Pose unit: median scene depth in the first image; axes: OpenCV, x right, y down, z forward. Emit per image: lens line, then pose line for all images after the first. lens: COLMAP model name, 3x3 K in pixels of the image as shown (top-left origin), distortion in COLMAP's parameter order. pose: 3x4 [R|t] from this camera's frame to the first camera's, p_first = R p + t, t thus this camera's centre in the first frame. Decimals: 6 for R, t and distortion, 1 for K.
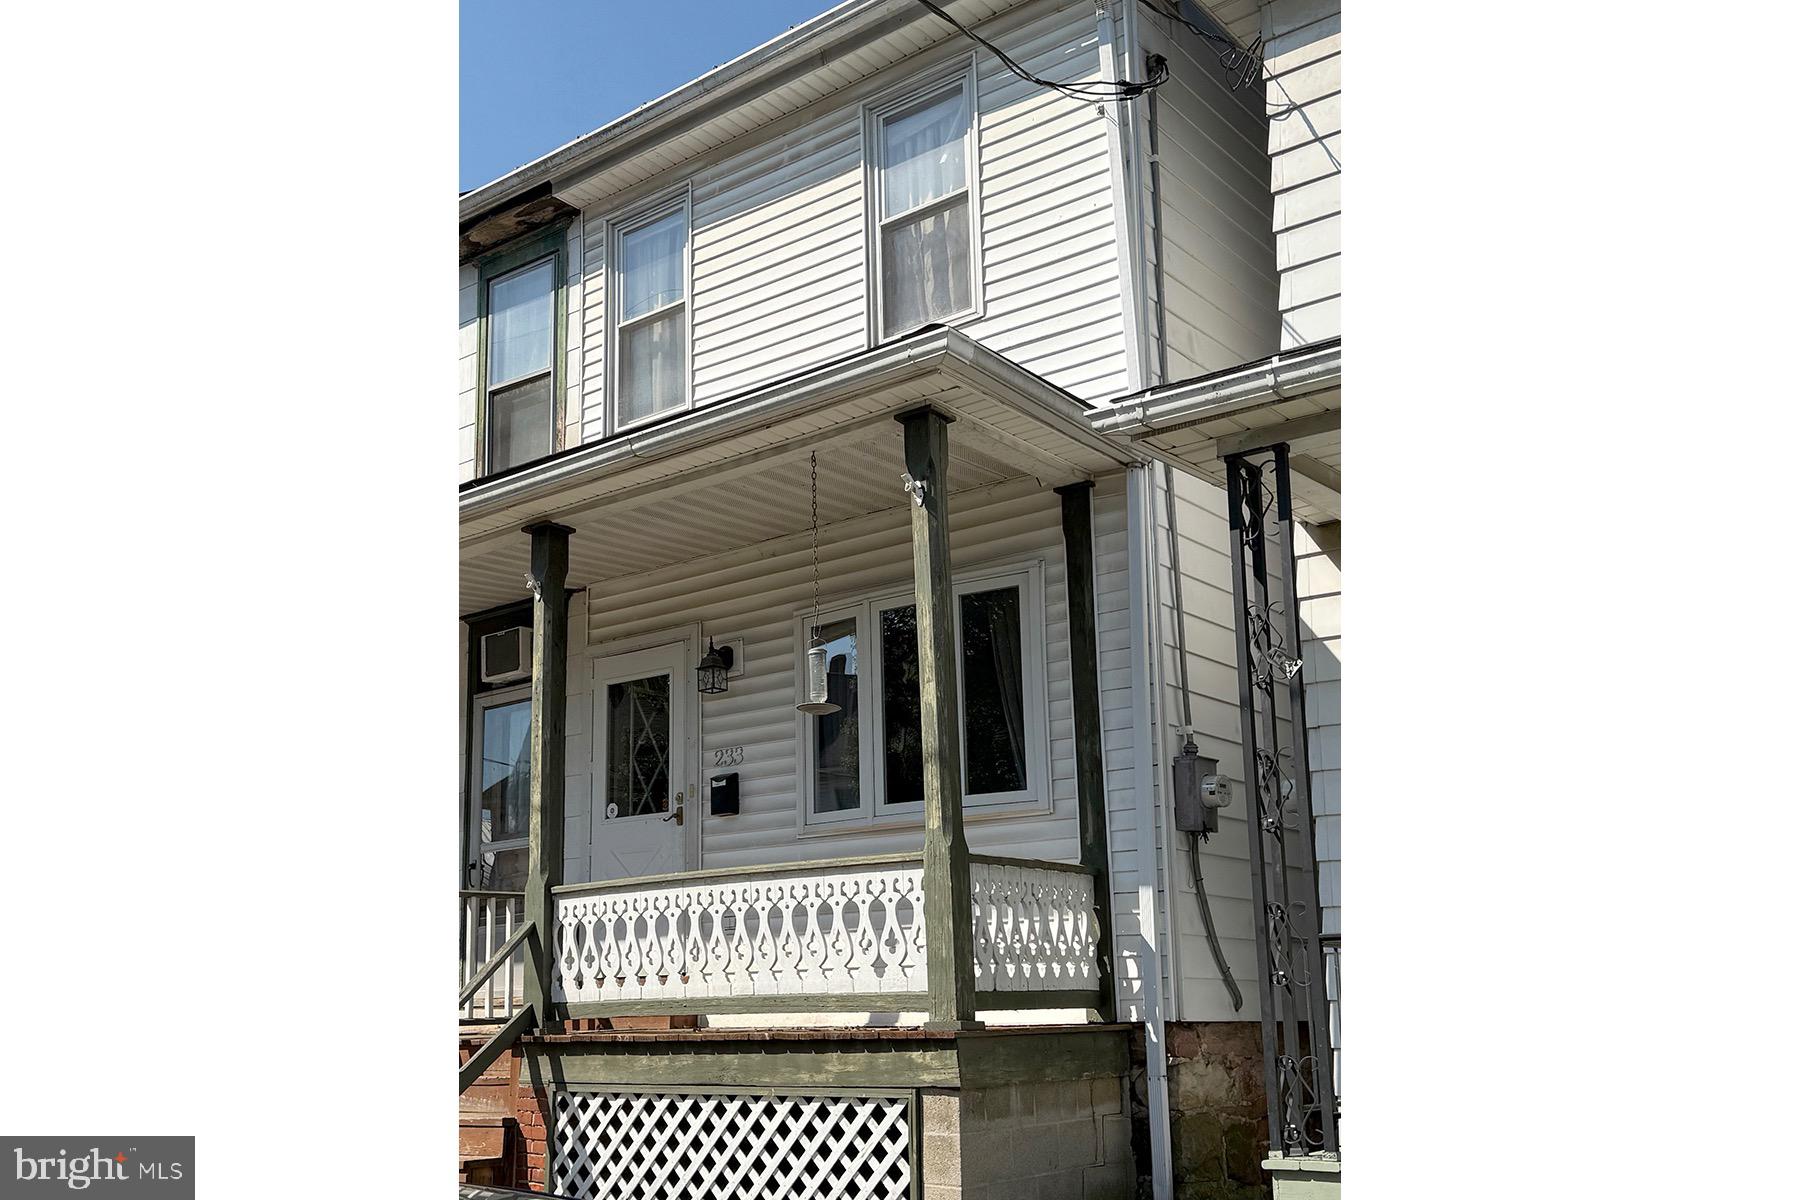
lens RADIAL K [[1611.9, 0, 893.6], [0, 1611.9, 676.3], [0, 0, 1]] dist [0.094462, -0.000511]
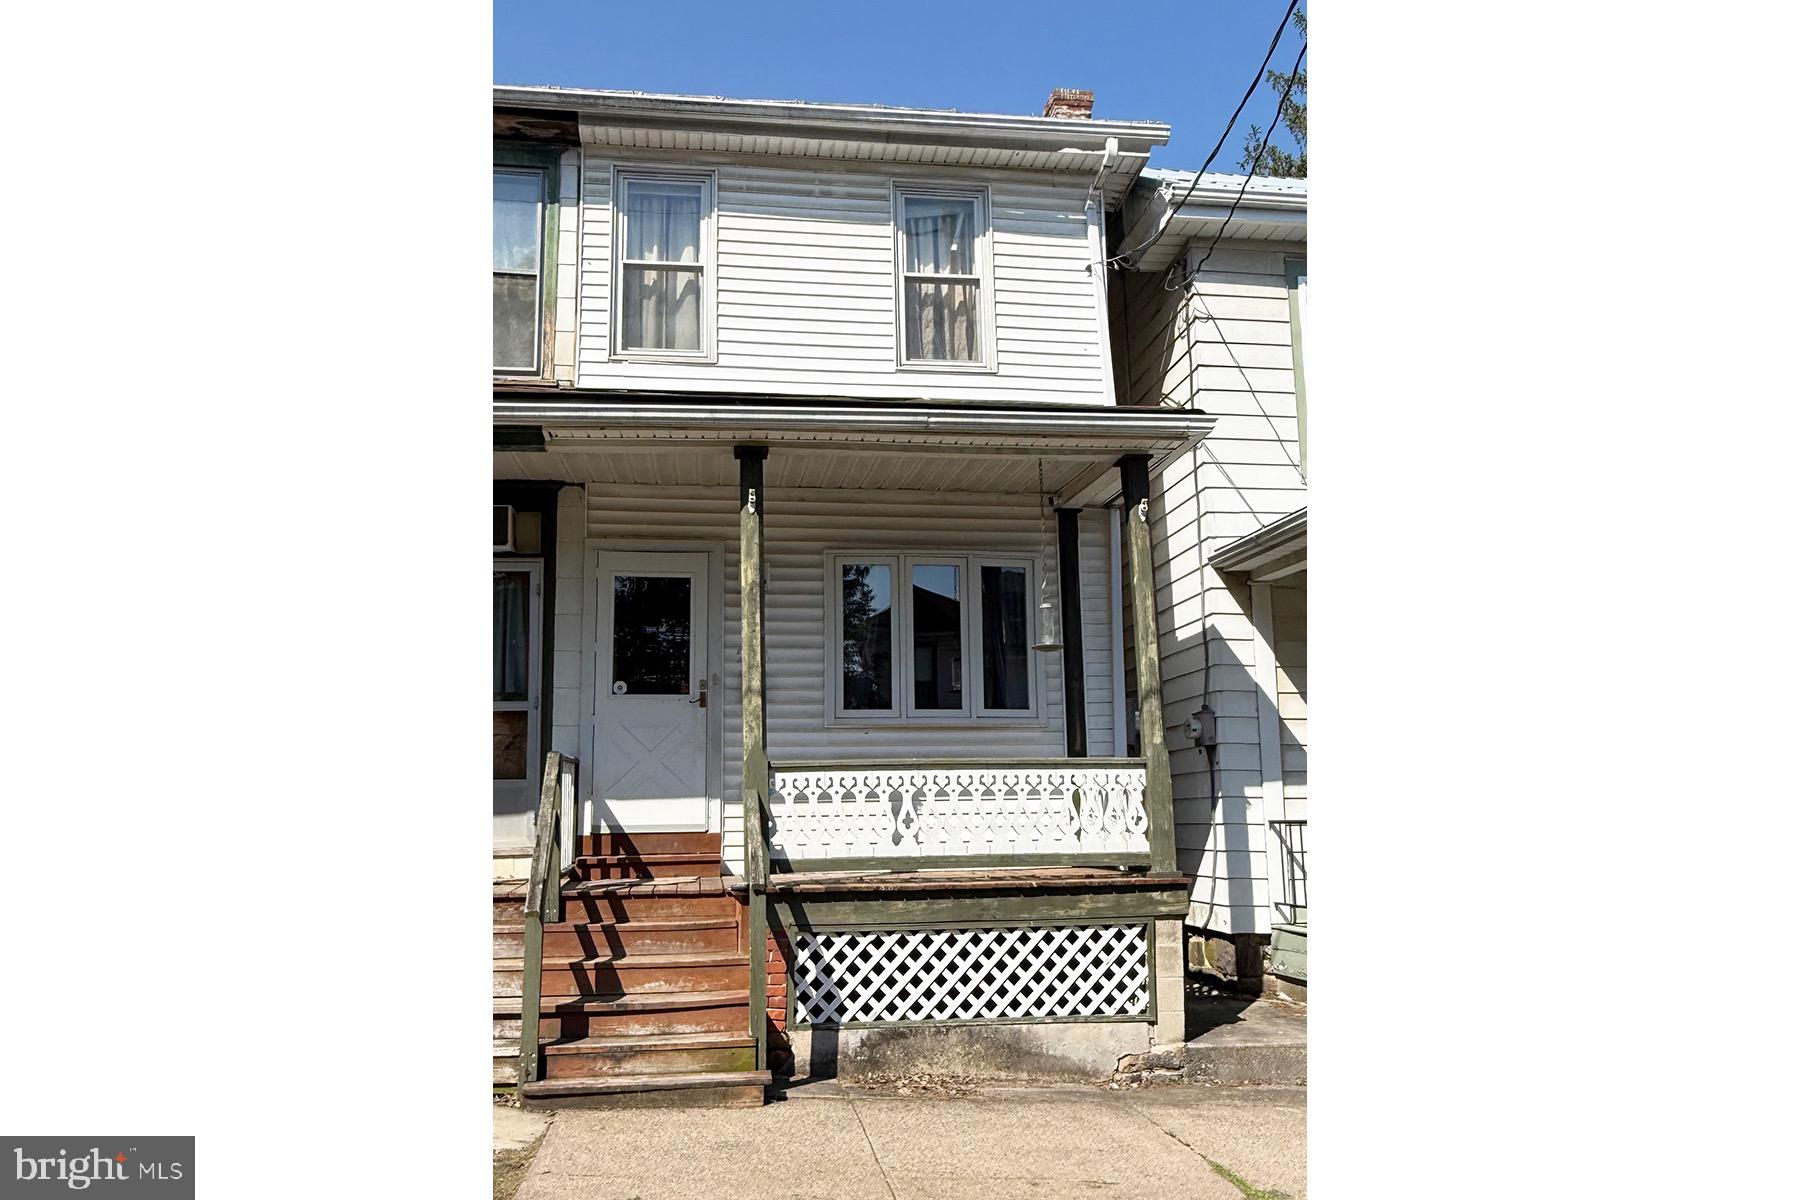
lens RADIAL K [[1168.7, 0, 906.5], [0, 1168.7, 625.4], [0, 0, 1]] dist [0.000386, 0.000476]
pose [[0.695954, 0.125173, 0.707093, -0.788286], [-0.143023, 0.989124, -0.034330, 0.049530], [-0.703699, -0.077238, 0.706287, 0.356047]]
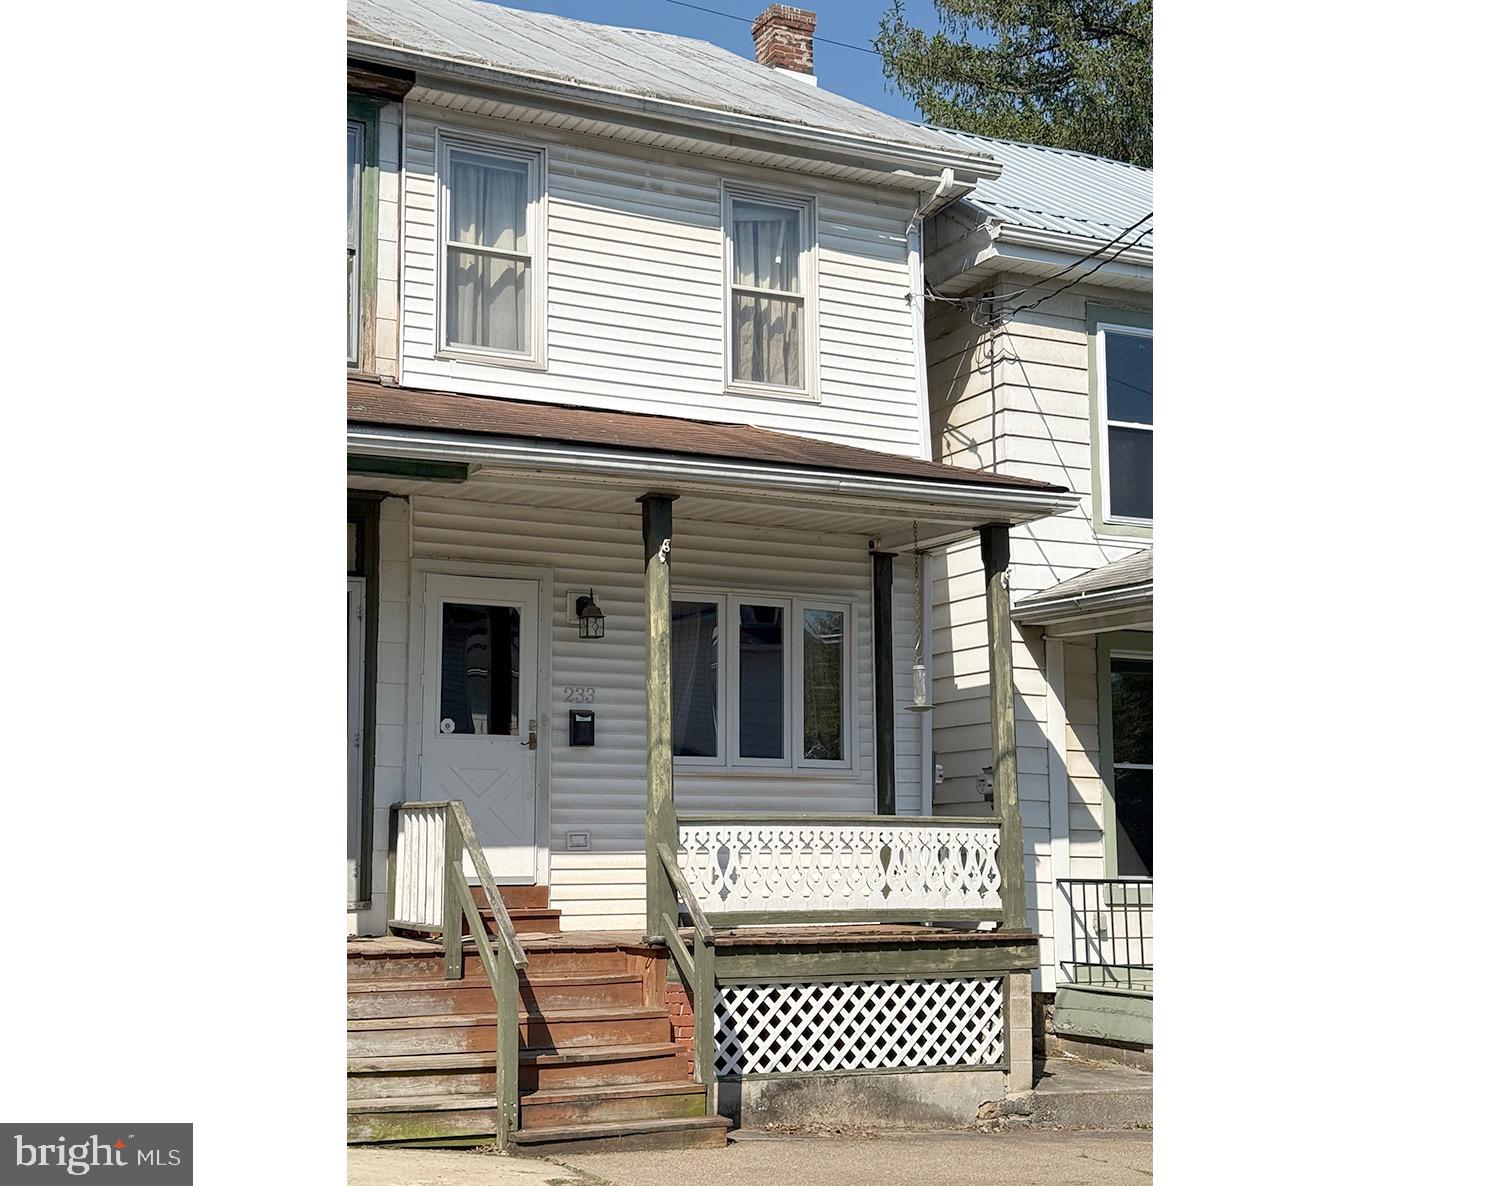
lens RADIAL K [[1758.6, 0, 750.0], [0, 1758.6, 593.0], [0, 0, 1]] dist [0.115785, 0.003481]
pose [[0.435240, 0.152580, 0.887291, -1.406681], [-0.187725, 0.979253, -0.076310, 0.062841], [-0.880526, -0.133353, 0.454853, 0.412898]]
